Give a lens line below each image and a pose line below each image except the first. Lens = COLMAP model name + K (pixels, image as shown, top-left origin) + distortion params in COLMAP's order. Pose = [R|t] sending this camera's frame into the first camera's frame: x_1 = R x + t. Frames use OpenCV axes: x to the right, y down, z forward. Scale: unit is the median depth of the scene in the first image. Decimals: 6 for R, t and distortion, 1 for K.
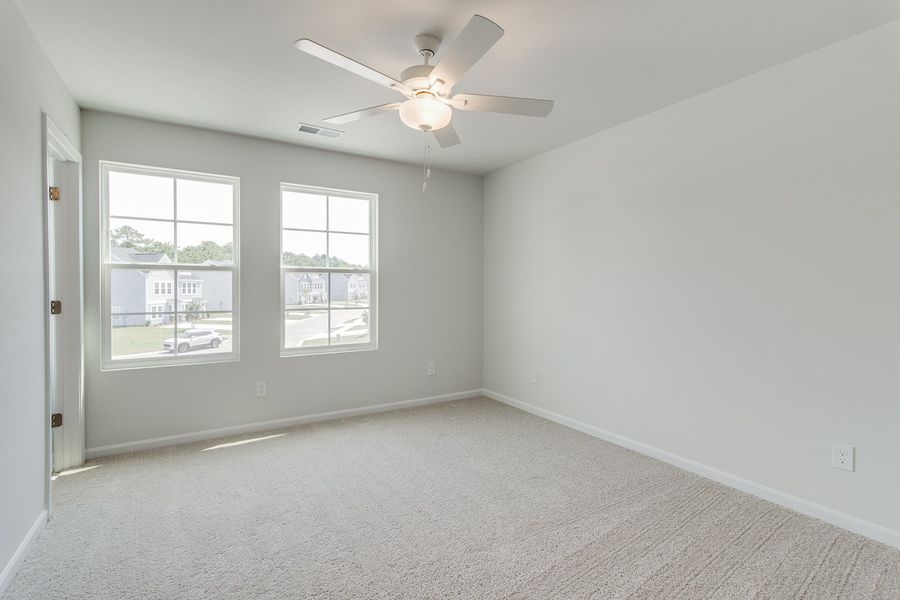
lens RADIAL K [[385.2, 0, 450.1], [0, 385.2, 290.8], [0, 0, 1]] dist [-0.002944, -0.000172]
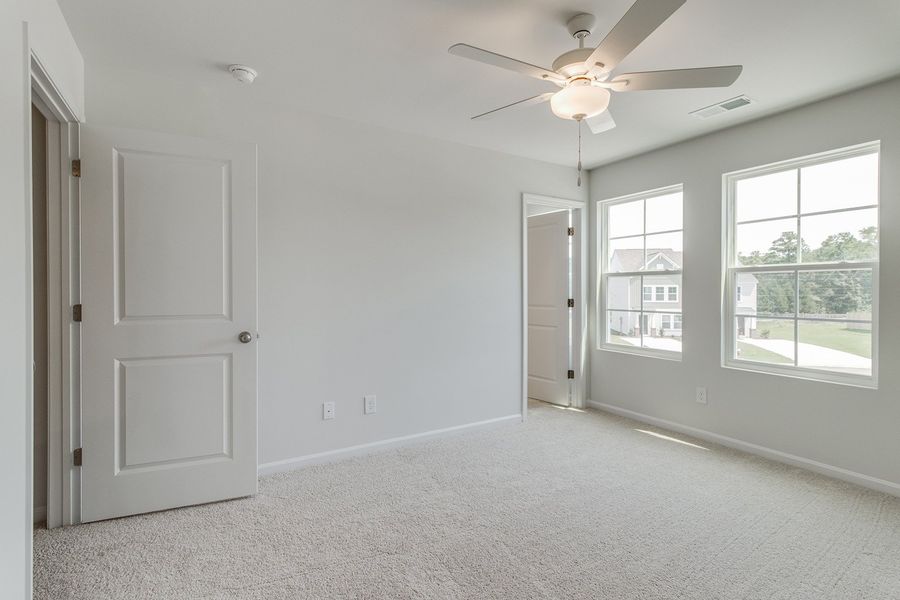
lens RADIAL K [[428.6, 0, 453.3], [0, 428.6, 293.4], [0, 0, 1]] dist [0.005553, 0.001781]
pose [[0.048634, 0.005922, -0.998799, 0.581960], [-0.005912, 0.999967, 0.005641, -0.003568], [0.998799, 0.005631, 0.048667, 0.343885]]
